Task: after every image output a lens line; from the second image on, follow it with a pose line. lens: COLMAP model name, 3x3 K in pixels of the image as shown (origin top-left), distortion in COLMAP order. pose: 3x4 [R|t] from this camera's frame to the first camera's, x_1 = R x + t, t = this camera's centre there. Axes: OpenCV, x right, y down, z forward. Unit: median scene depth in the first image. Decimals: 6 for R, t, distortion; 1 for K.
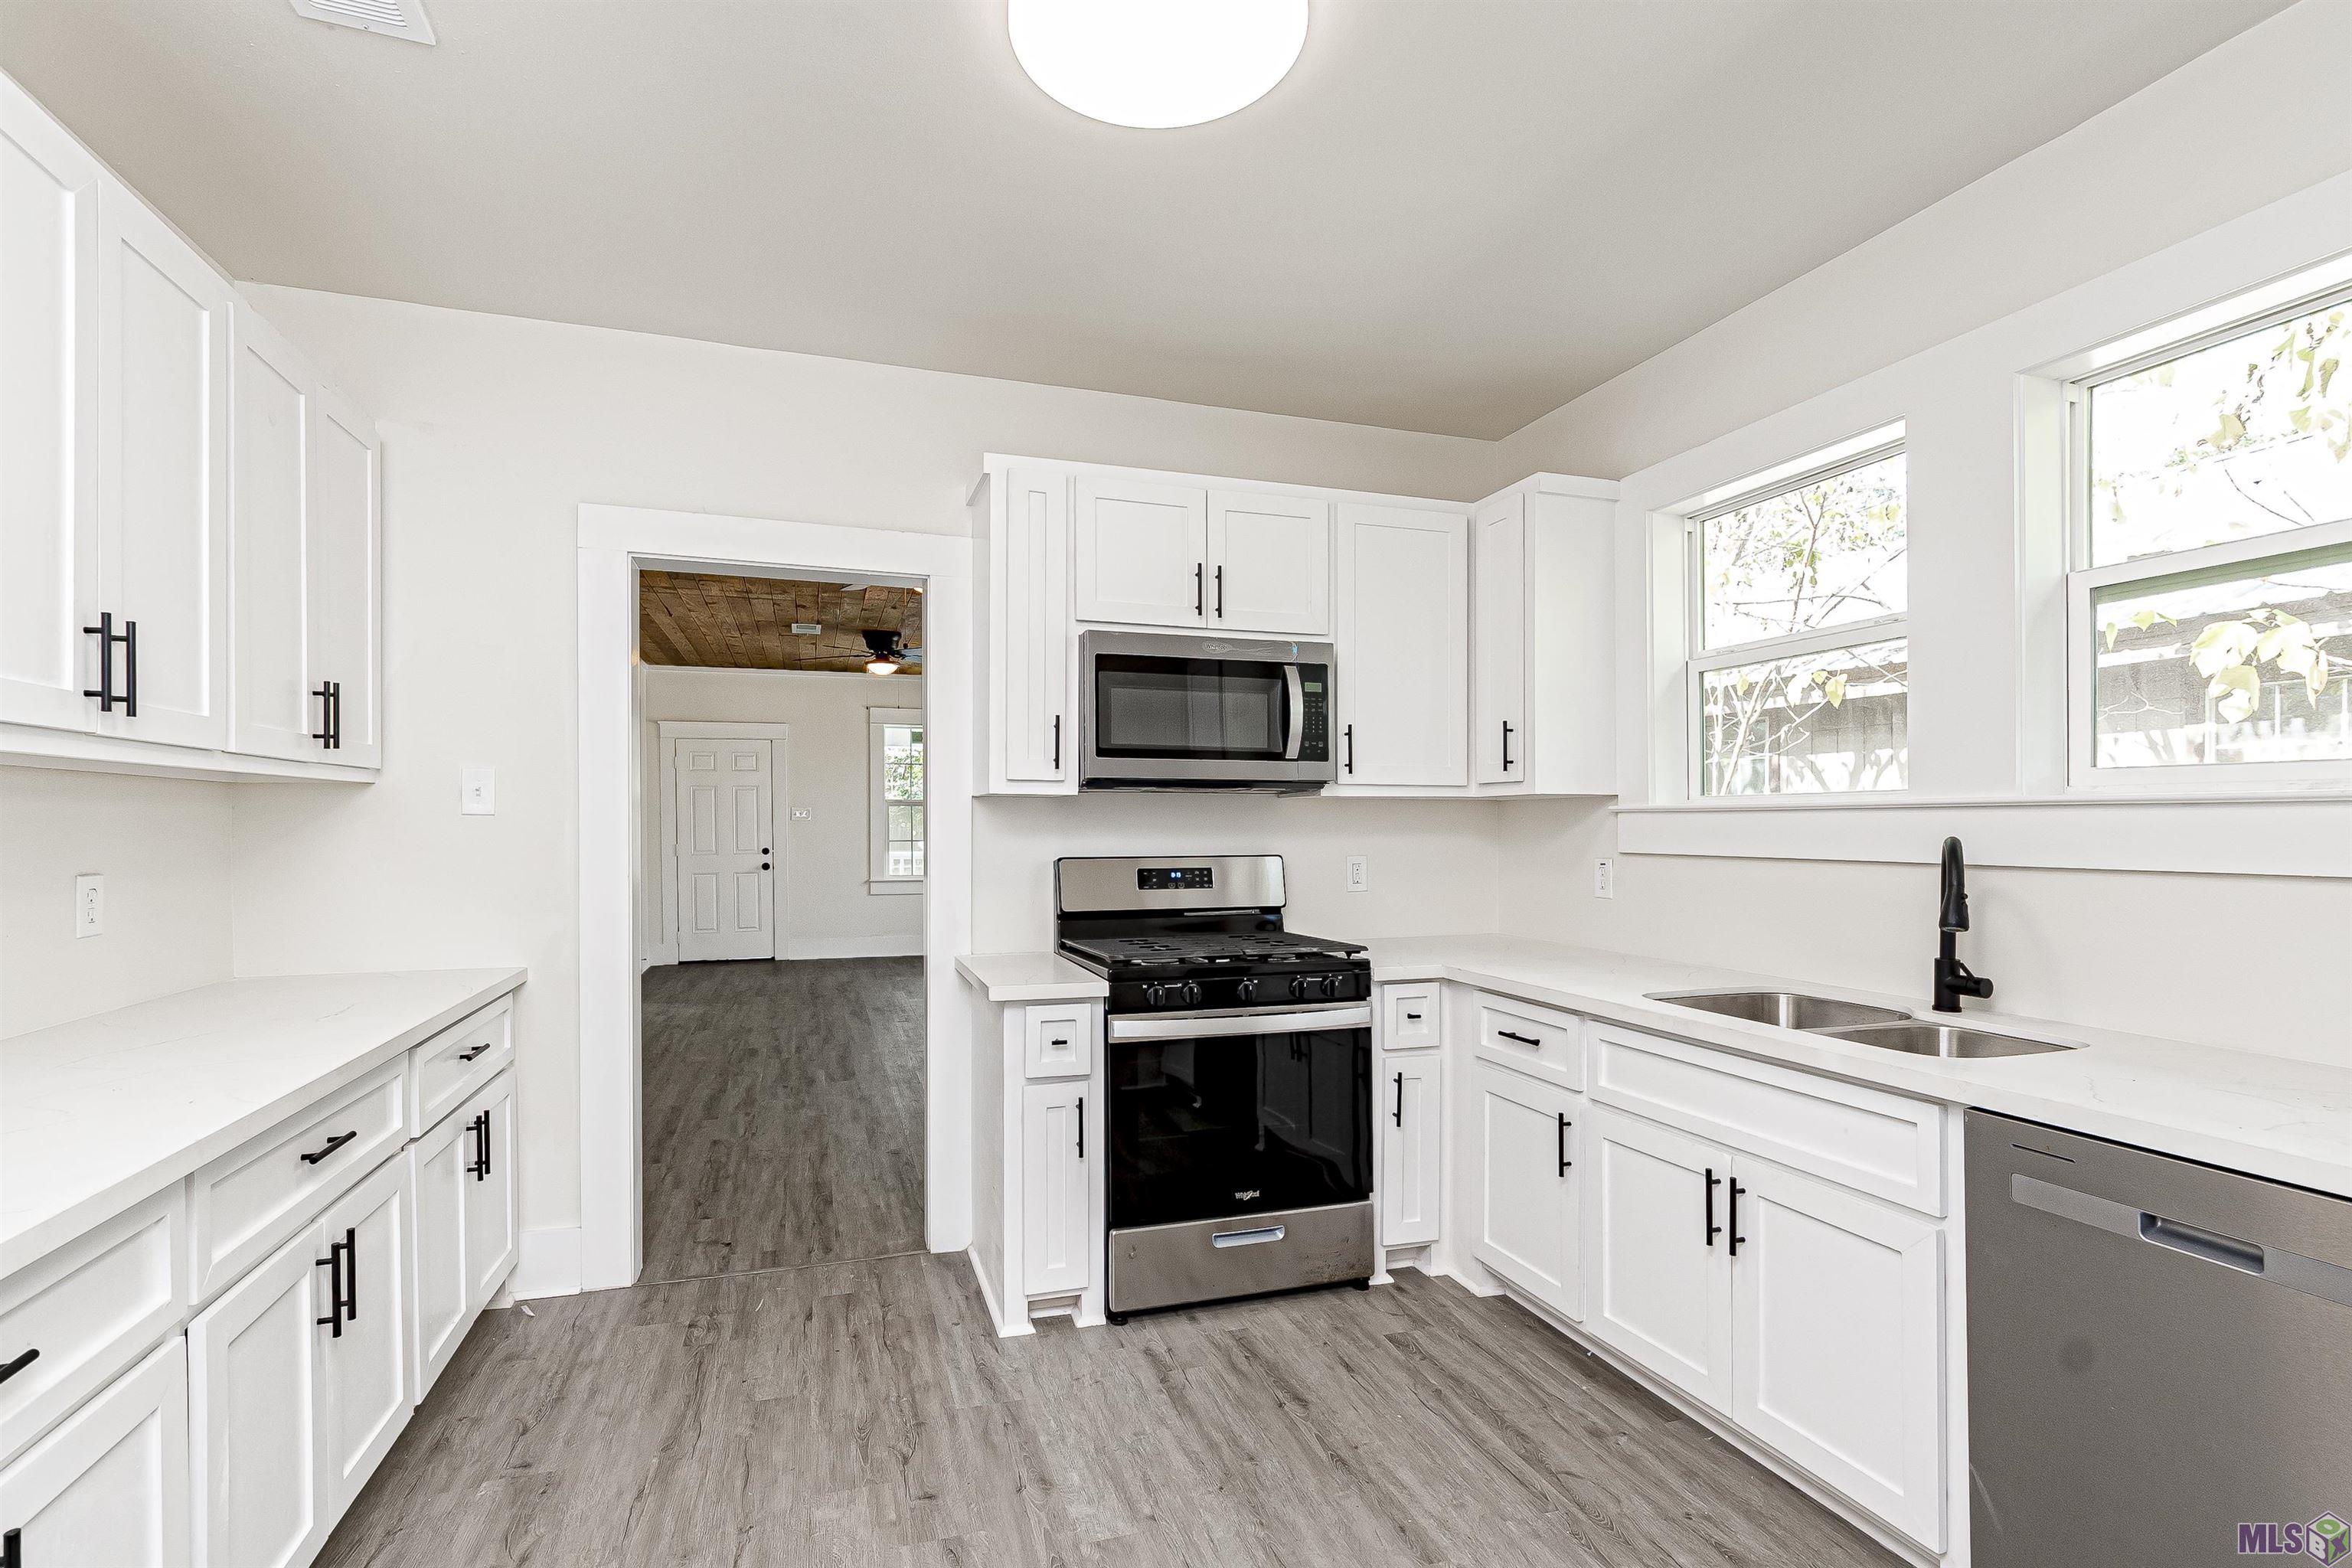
lens RADIAL K [[1095.1, 0, 1128.6], [0, 1095.1, 831.6], [0, 0, 1]] dist [-0.006060, -0.001986]
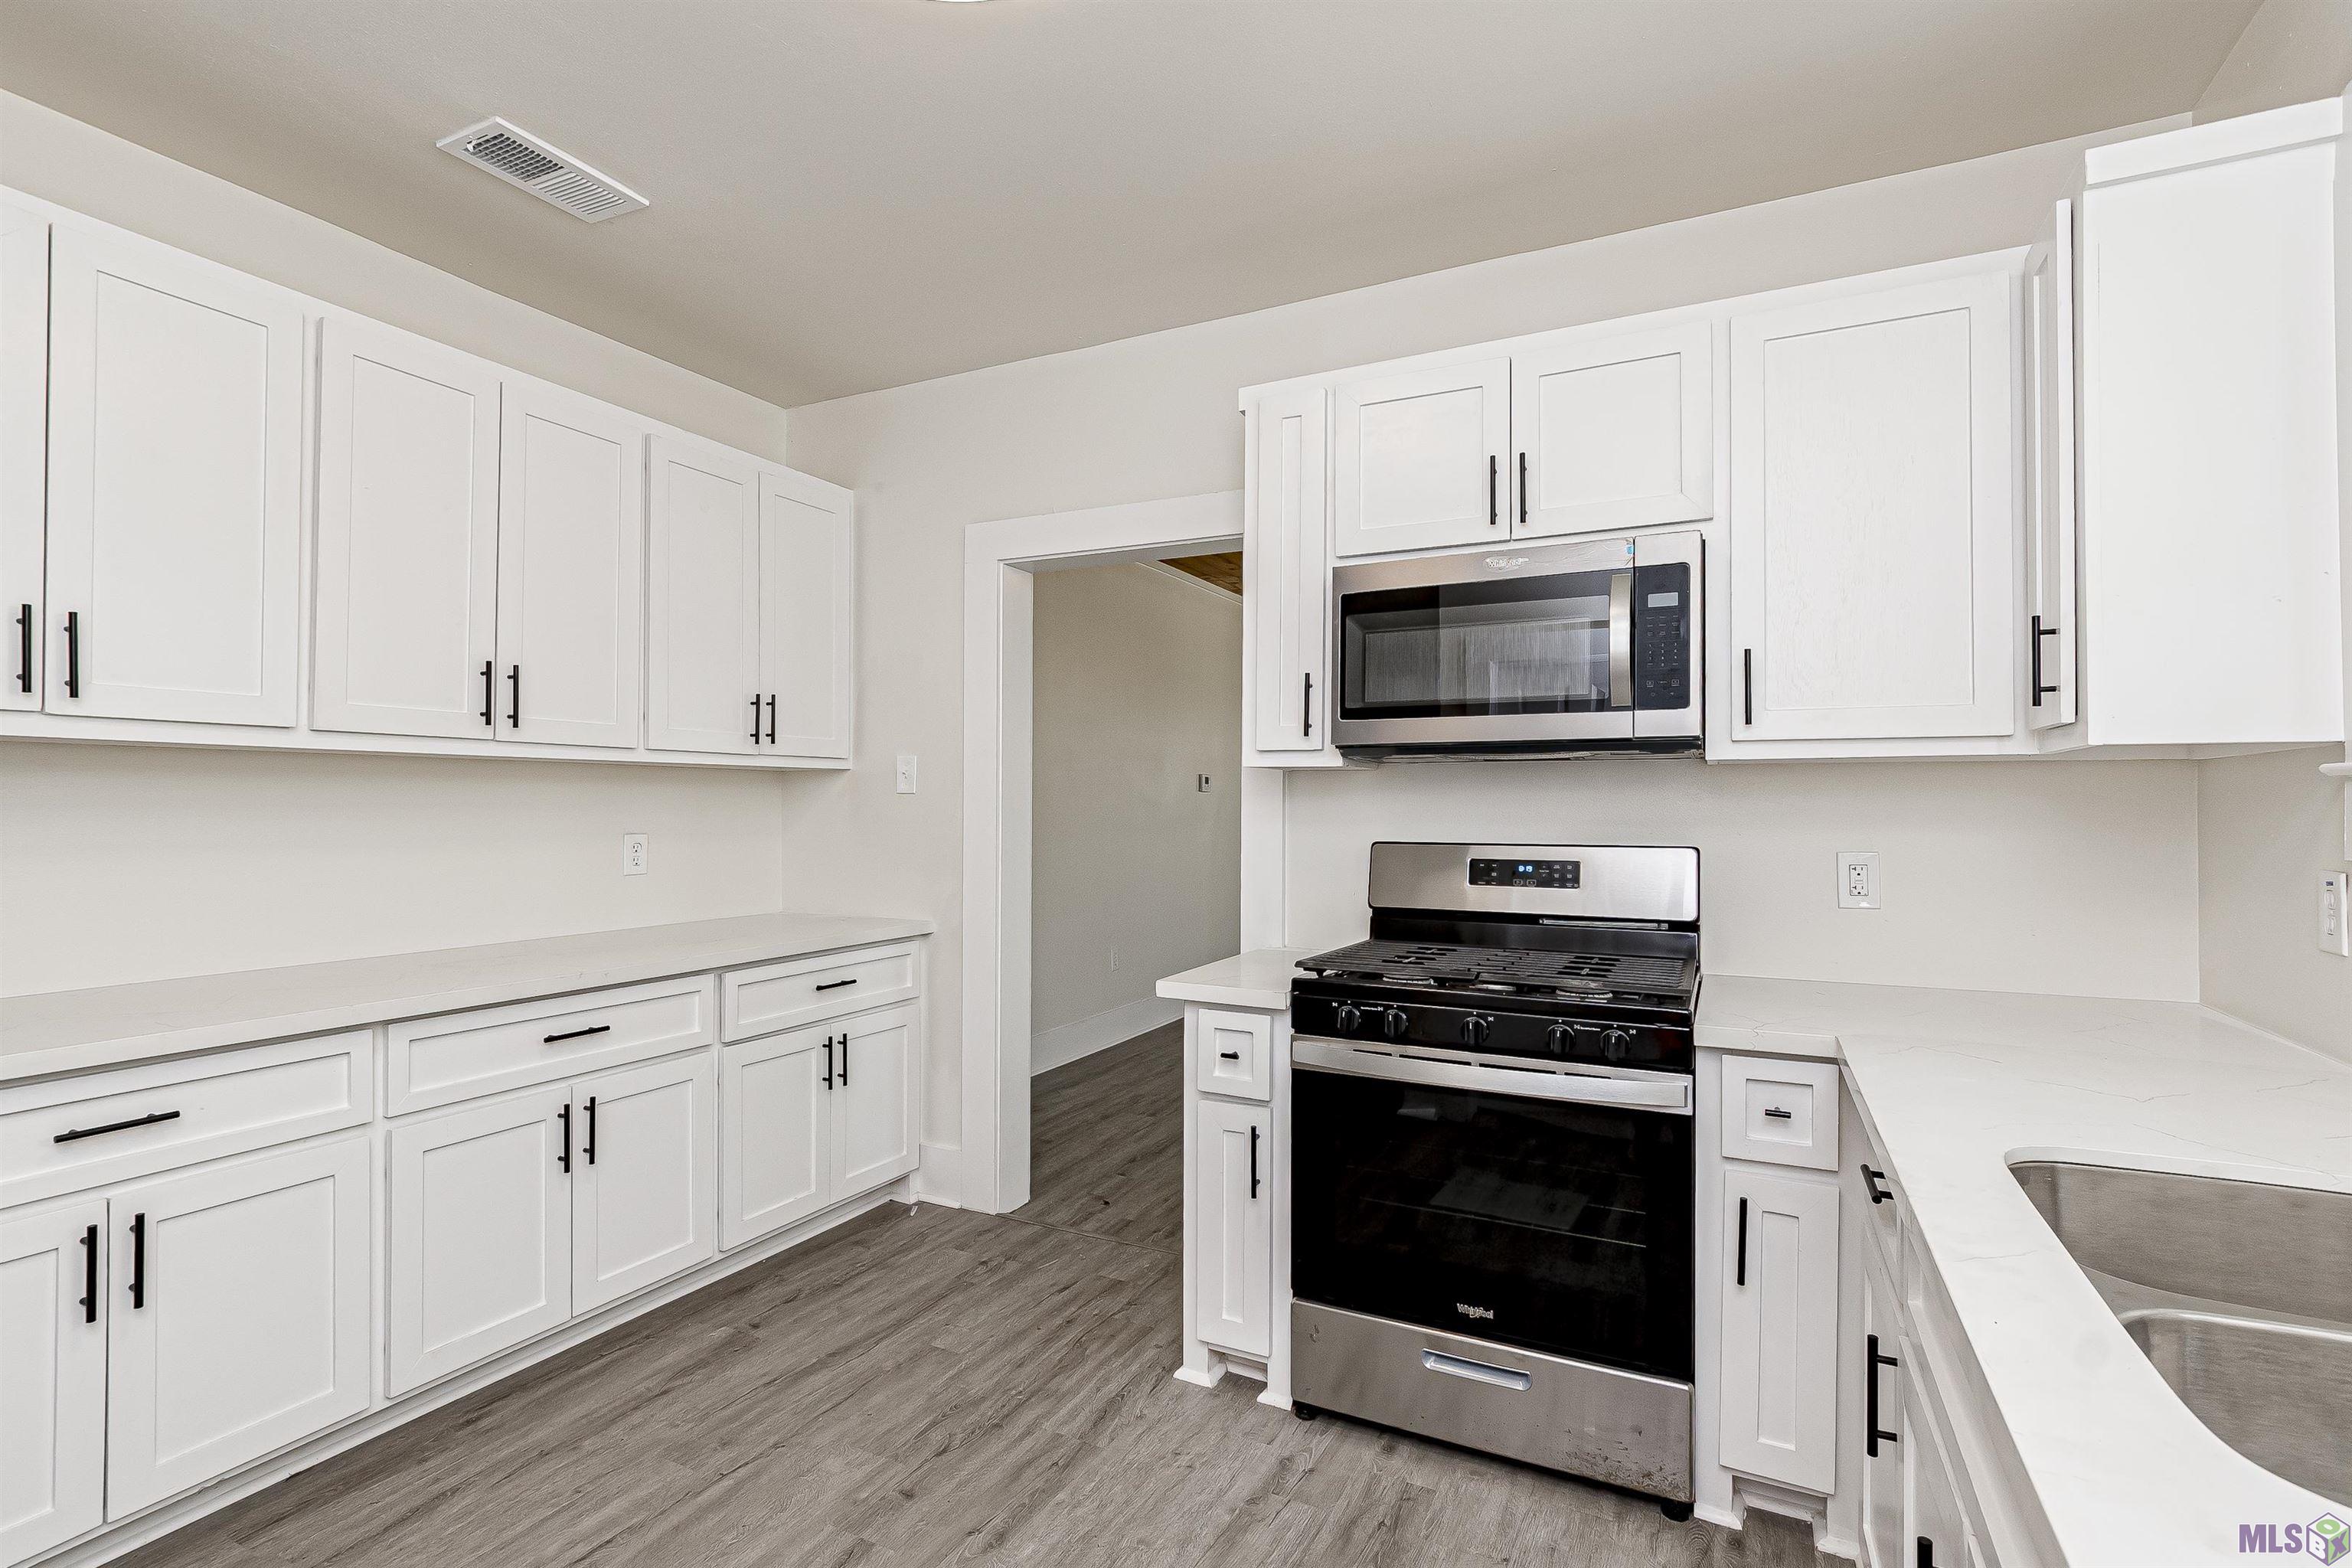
lens RADIAL K [[1095.1, 0, 1172.4], [0, 1095.1, 800.0], [0, 0, 1]] dist [-0.006060, -0.001986]
pose [[0.710946, -0.000986, -0.703246, 0.464250], [-0.008433, 0.999915, -0.009928, 0.001502], [0.703196, 0.012989, 0.710877, 0.329483]]
